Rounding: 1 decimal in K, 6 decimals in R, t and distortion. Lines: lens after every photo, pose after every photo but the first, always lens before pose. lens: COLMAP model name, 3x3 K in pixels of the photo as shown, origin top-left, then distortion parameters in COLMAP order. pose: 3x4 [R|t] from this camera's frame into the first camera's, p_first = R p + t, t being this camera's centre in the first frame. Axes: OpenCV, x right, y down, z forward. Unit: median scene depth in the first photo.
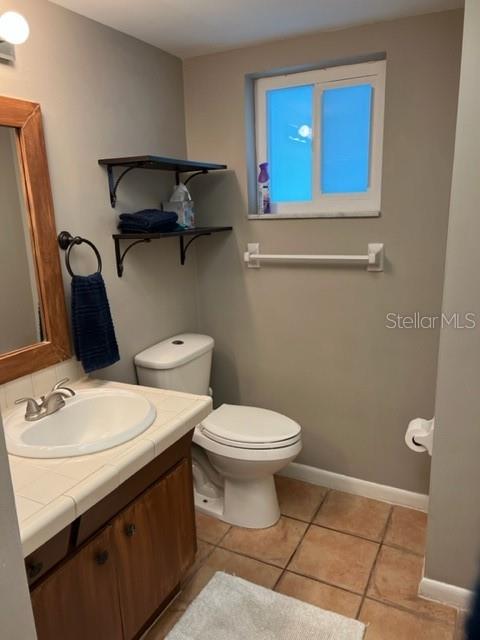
lens RADIAL K [[491.5, 0, 240.0], [0, 491.5, 320.0], [0, 0, 1]] dist [0.004085, -0.003306]
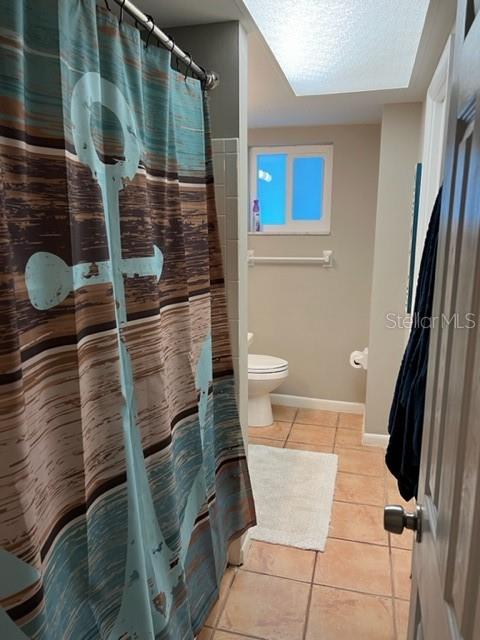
lens RADIAL K [[484.8, 0, 240.0], [0, 484.8, 320.0], [0, 0, 1]] dist [0.047511, -0.099612]
pose [[0.979111, -0.017375, 0.202584, -0.359060], [0.023430, 0.999346, -0.027529, 0.120855], [-0.201973, 0.031700, 0.978878, -0.560761]]
